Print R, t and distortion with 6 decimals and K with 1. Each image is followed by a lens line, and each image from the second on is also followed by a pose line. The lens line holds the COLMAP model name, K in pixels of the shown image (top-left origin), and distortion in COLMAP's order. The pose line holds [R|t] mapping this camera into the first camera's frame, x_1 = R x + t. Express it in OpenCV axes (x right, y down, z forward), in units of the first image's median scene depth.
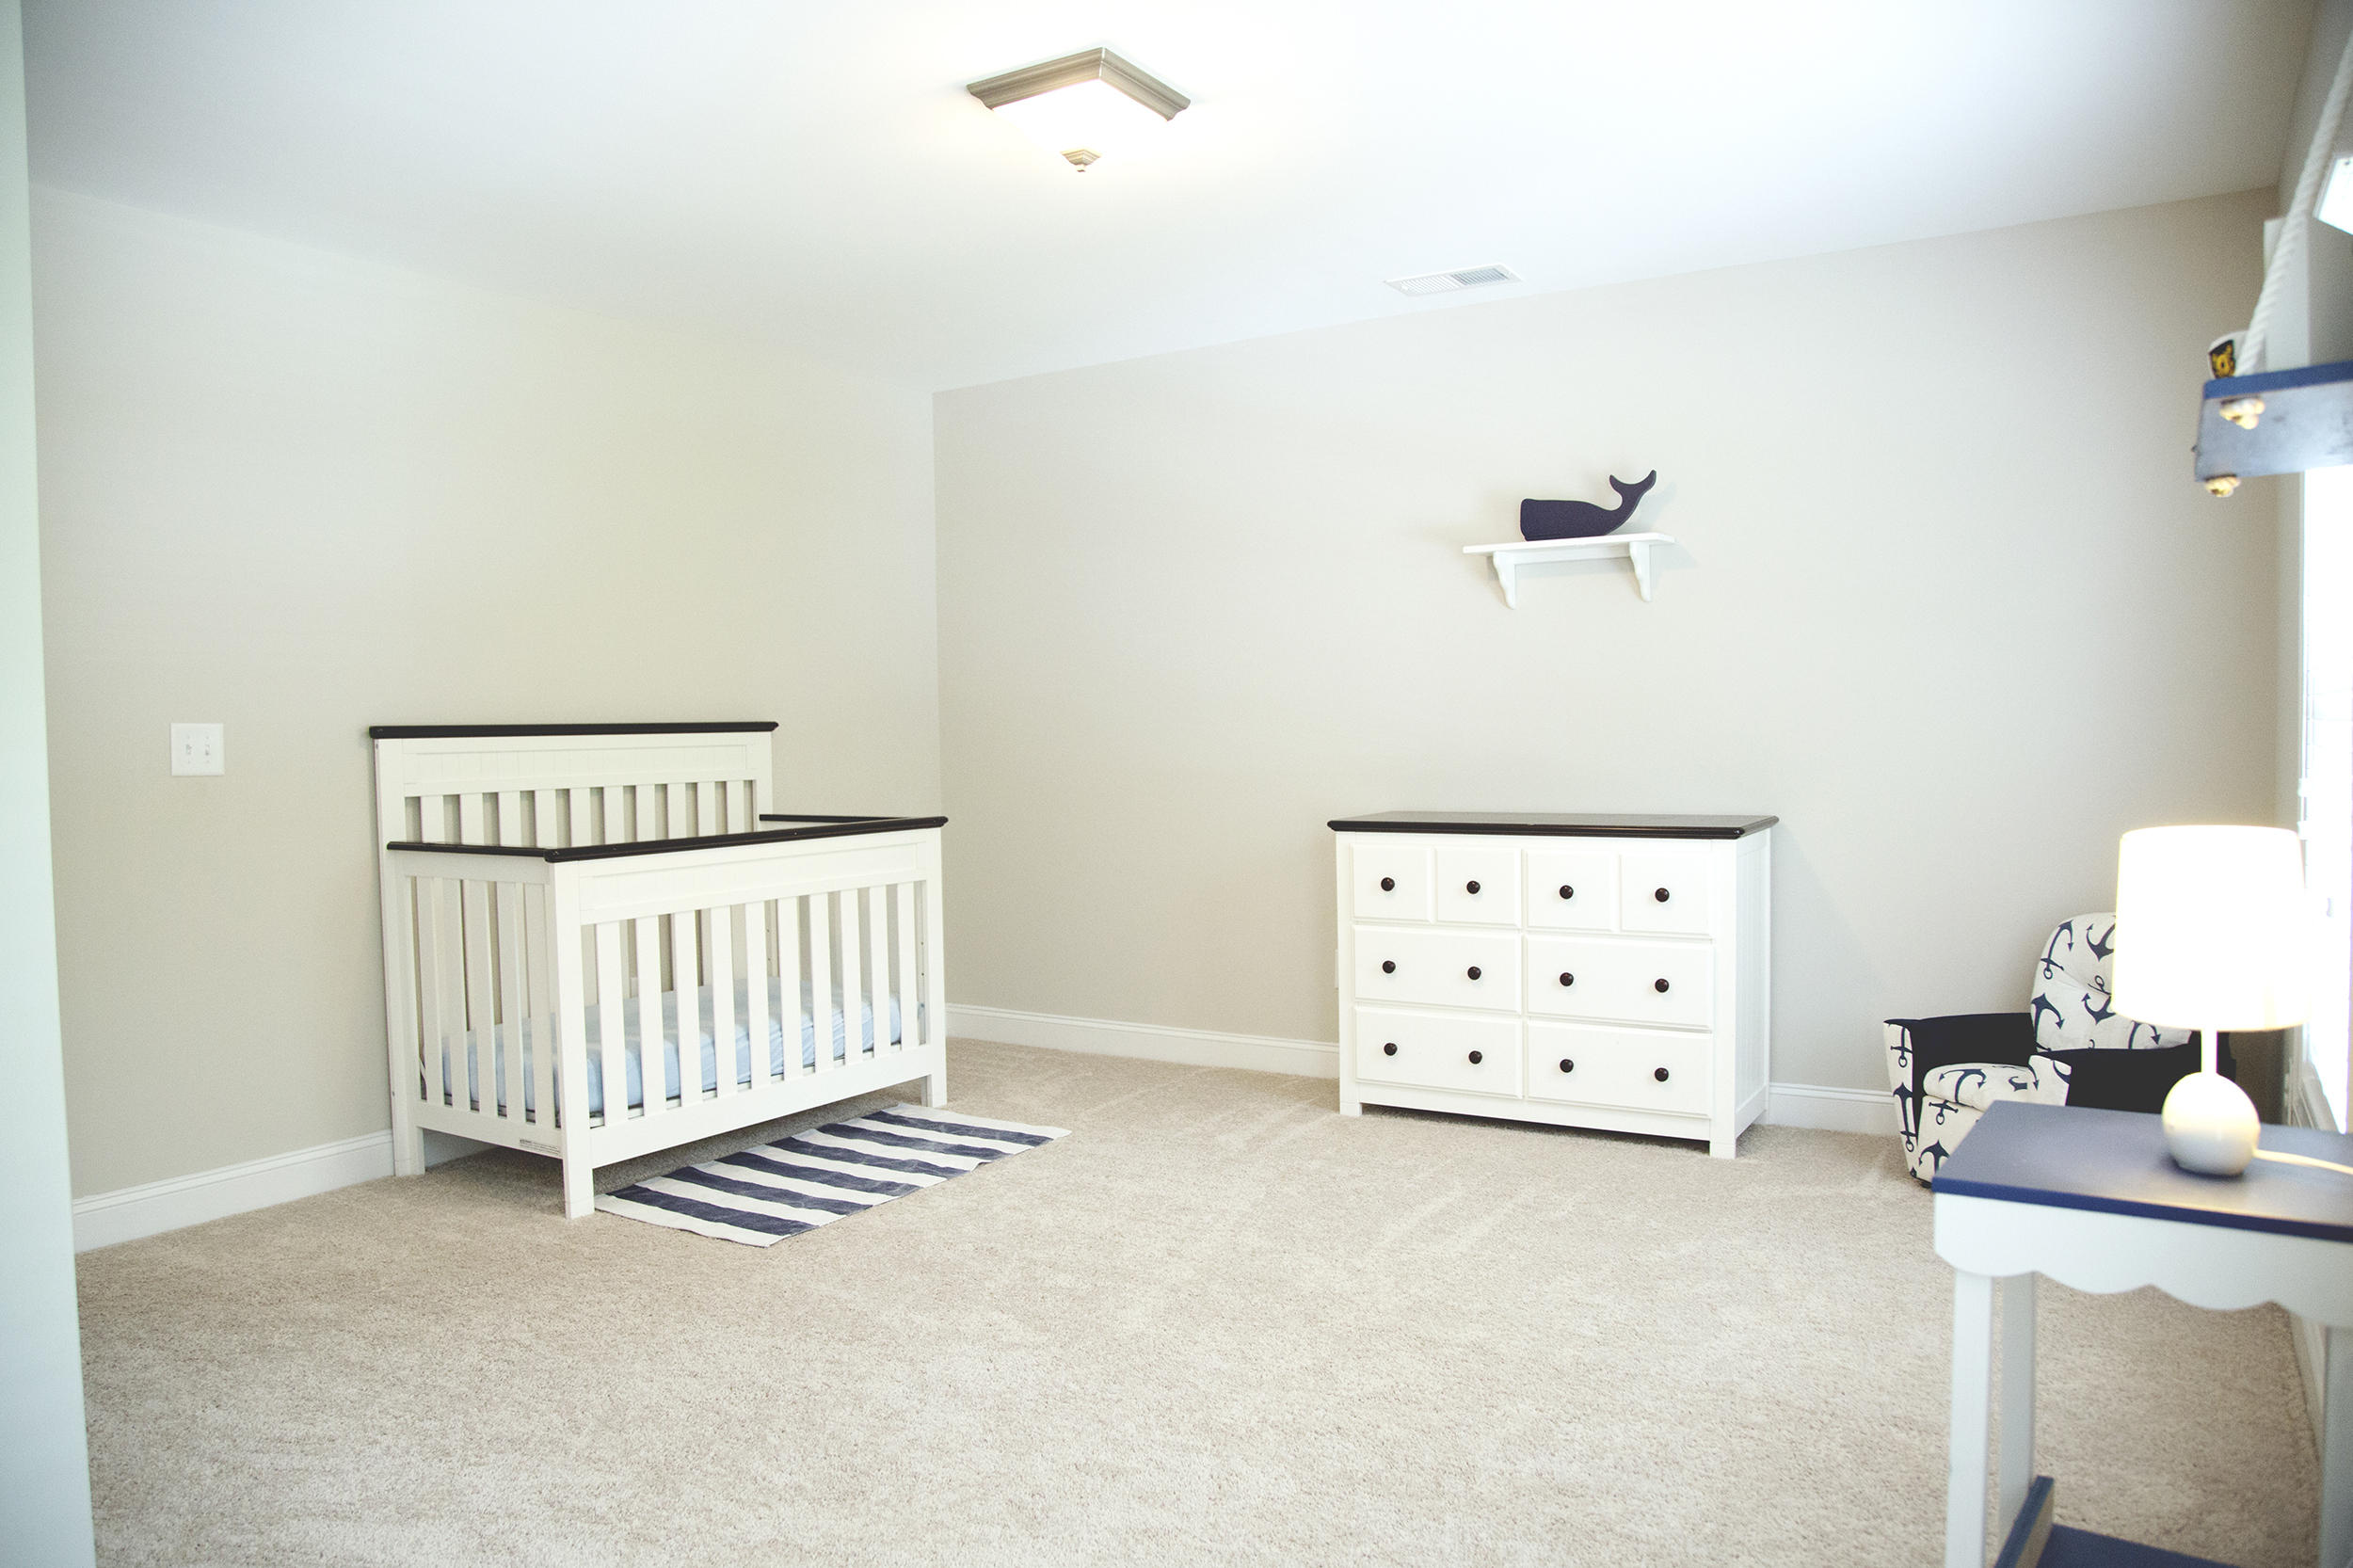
lens RADIAL K [[1670.1, 0, 1206.2], [0, 1670.1, 785.0], [0, 0, 1]] dist [-0.125821, 0.078119]
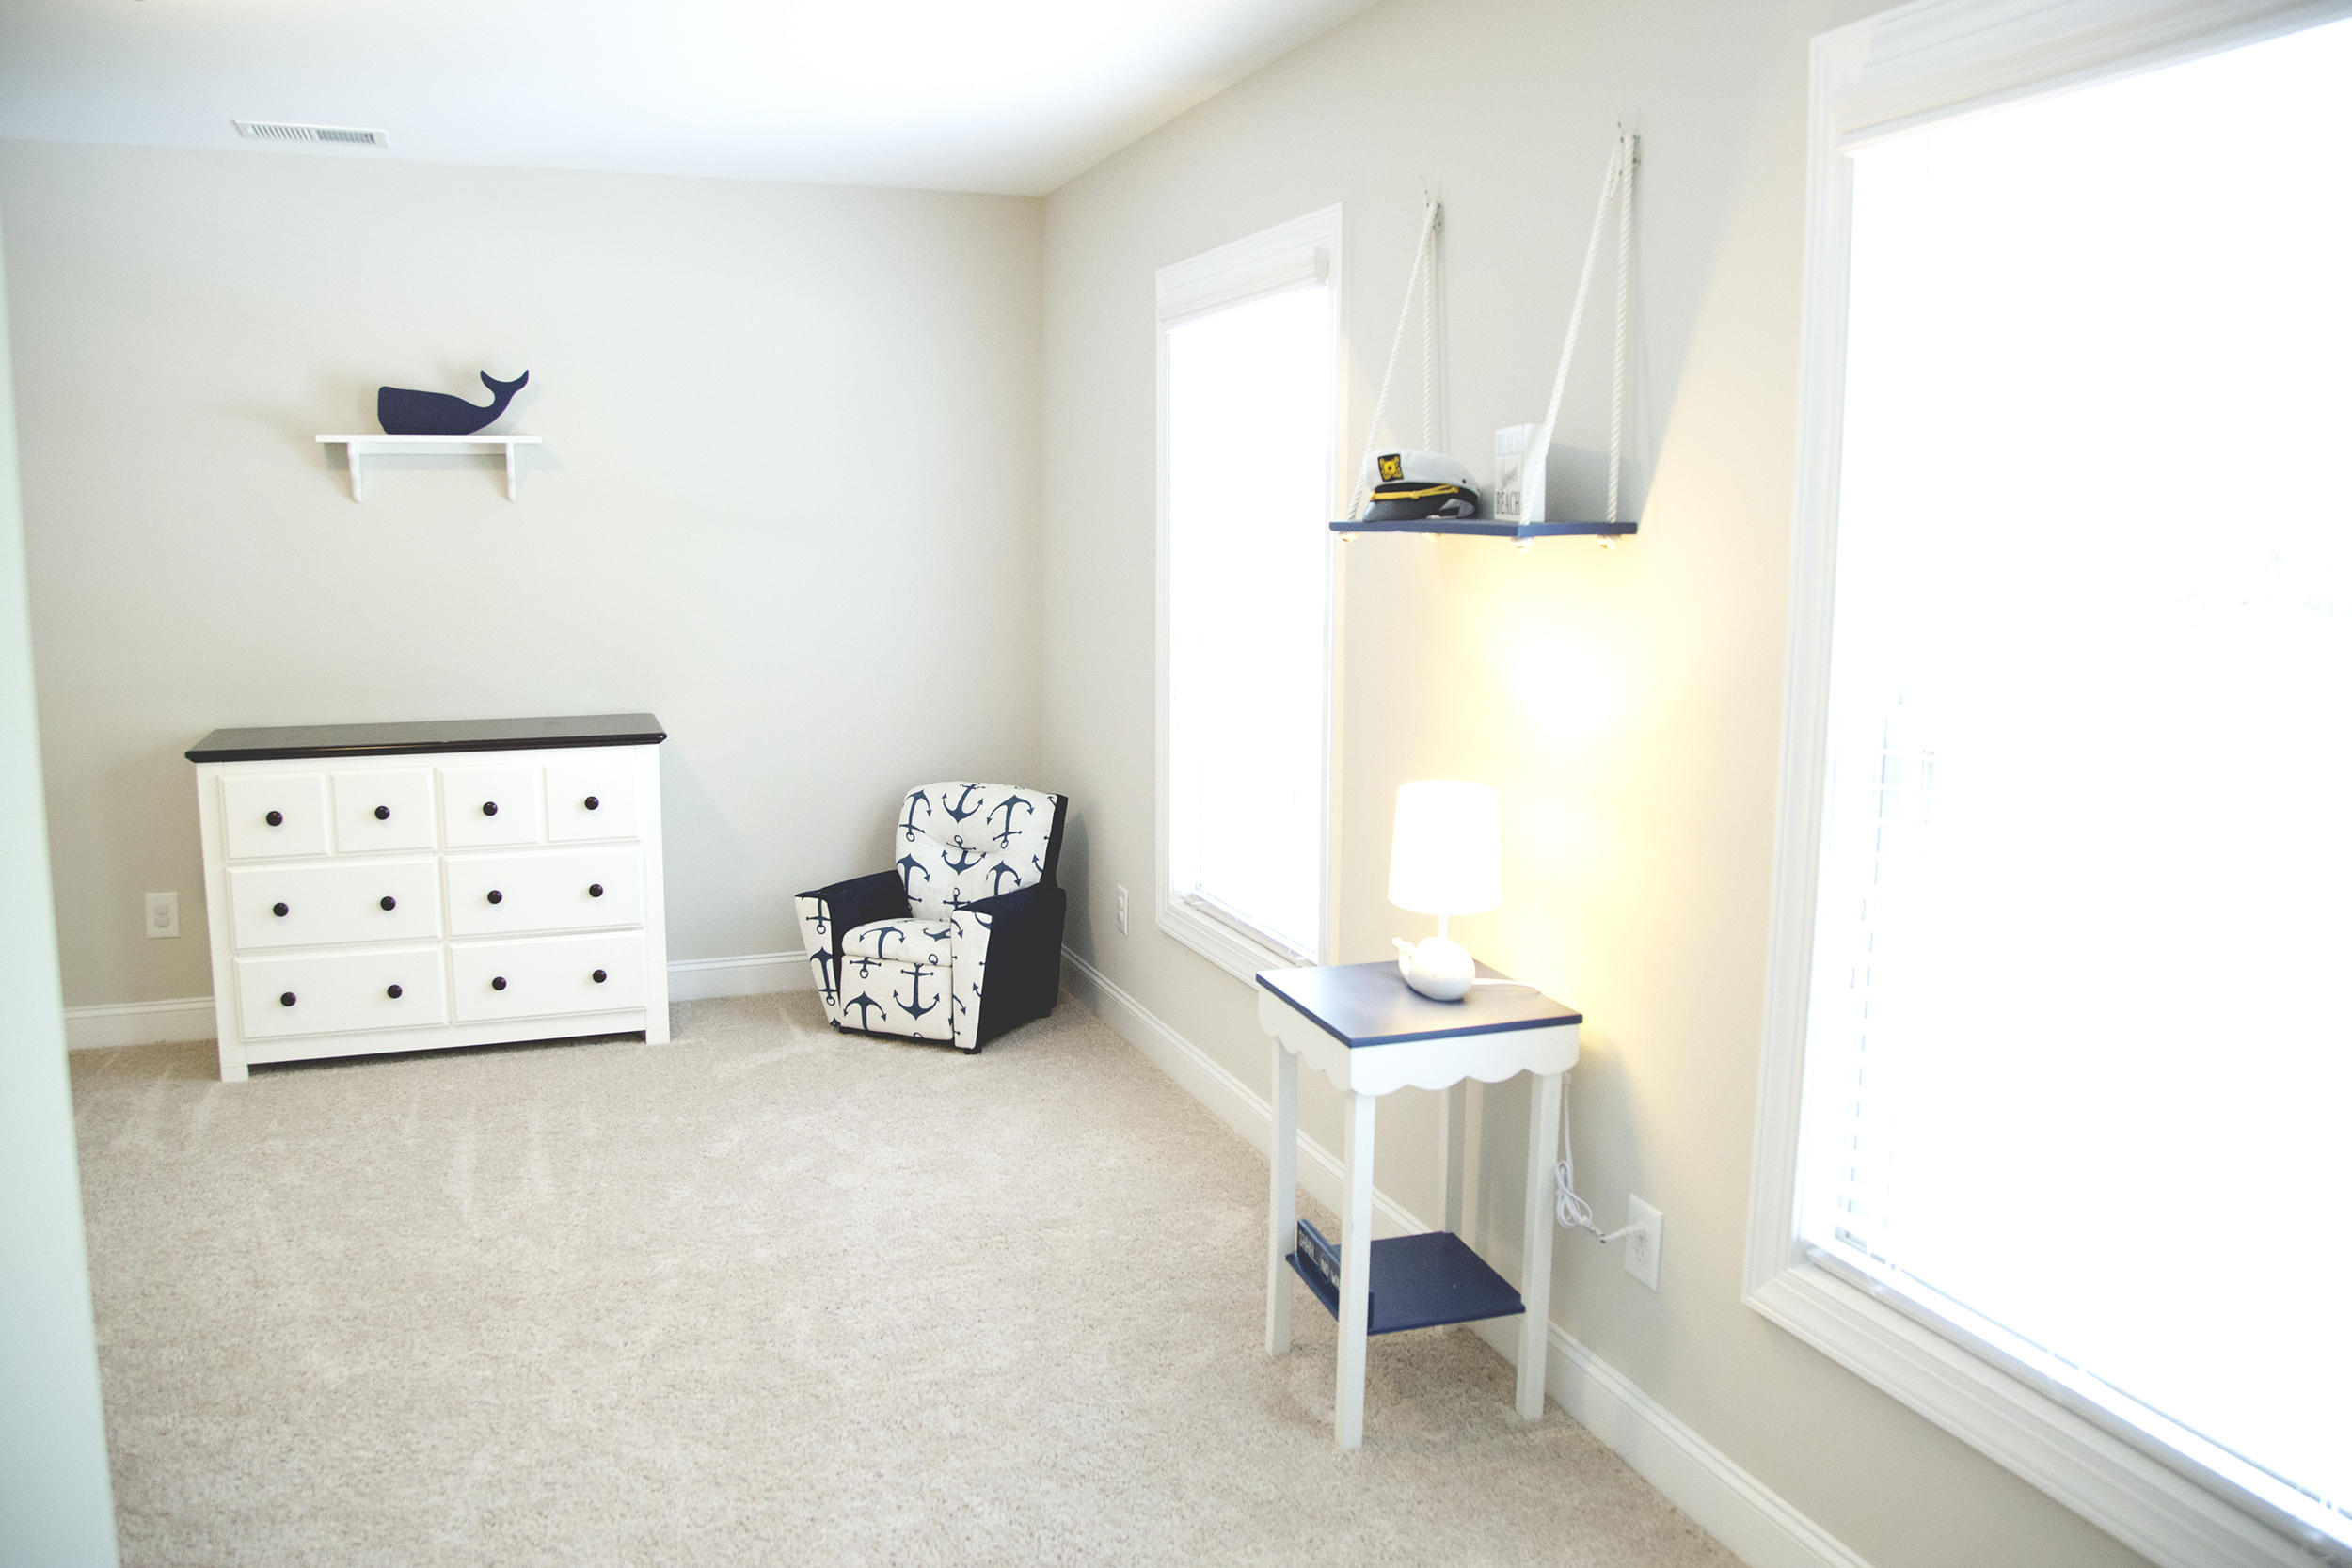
lens RADIAL K [[1708.8, 0, 1177.7], [0, 1708.8, 737.8], [0, 0, 1]] dist [-0.045566, -0.001339]
pose [[0.619878, -0.079346, 0.780676, -0.333783], [0.011739, 0.995701, 0.091880, -0.069412], [-0.784611, -0.047790, 0.618144, 0.071837]]
